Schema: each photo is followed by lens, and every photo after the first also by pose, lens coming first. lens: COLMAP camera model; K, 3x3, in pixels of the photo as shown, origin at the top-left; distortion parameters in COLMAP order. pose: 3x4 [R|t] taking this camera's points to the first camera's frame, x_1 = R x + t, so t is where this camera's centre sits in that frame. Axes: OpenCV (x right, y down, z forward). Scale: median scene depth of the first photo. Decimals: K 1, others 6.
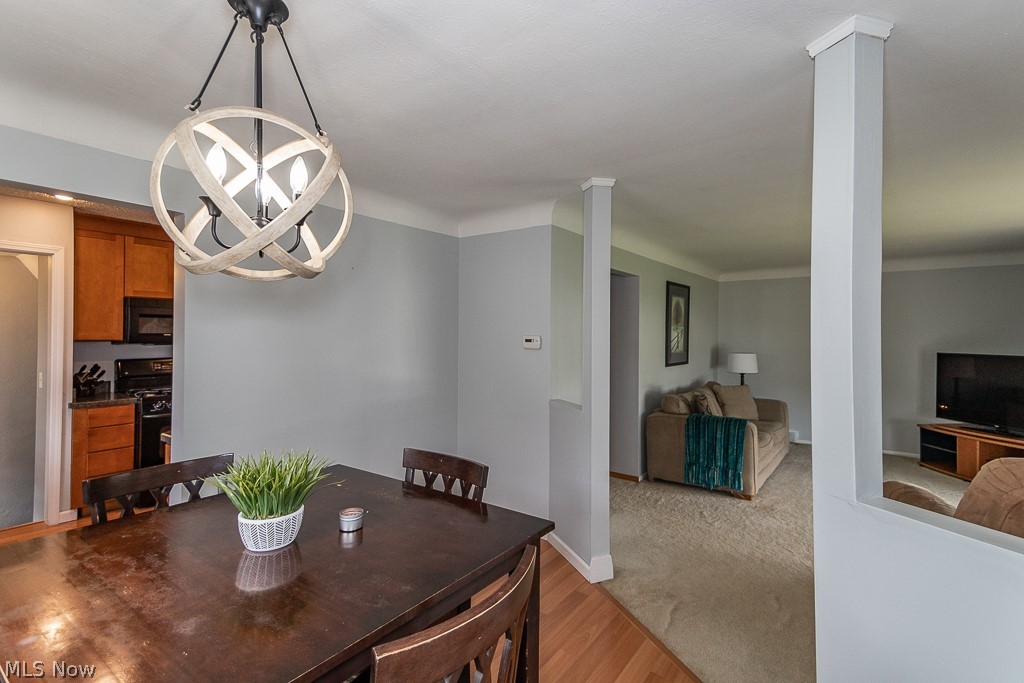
lens RADIAL K [[484.8, 0, 501.9], [0, 484.8, 334.6], [0, 0, 1]] dist [0.034593, -0.009493]
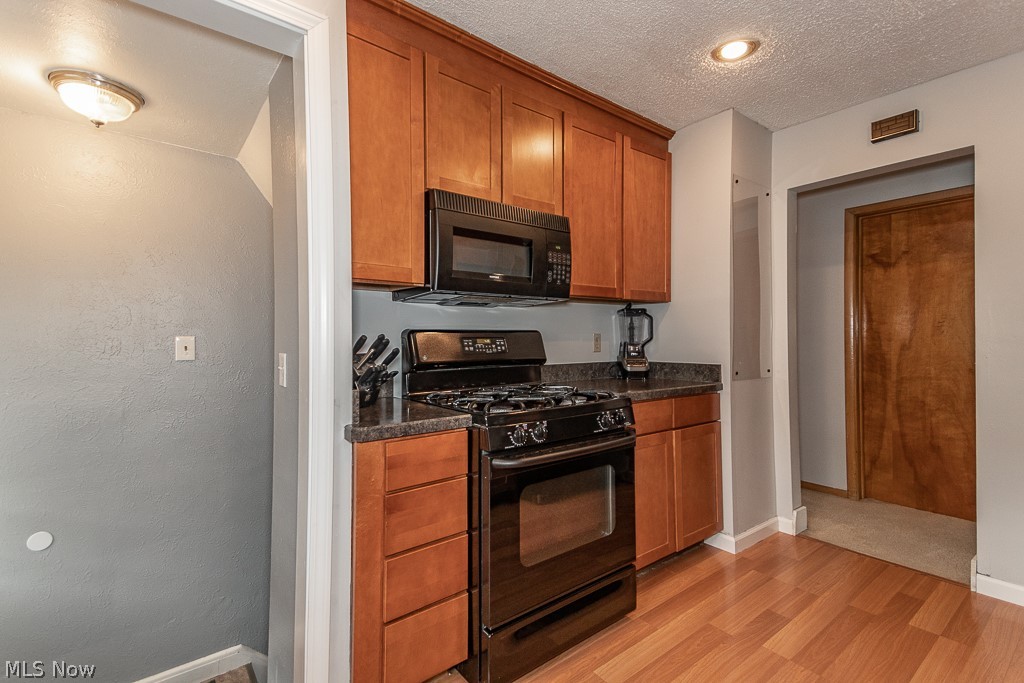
lens RADIAL K [[484.8, 0, 520.6], [0, 484.8, 336.0], [0, 0, 1]] dist [0.034593, -0.009493]
pose [[0.962714, -0.009324, -0.270361, -0.585075], [0.012997, 0.999846, 0.011796, 0.057477], [0.270209, -0.014870, 0.962687, 0.612493]]
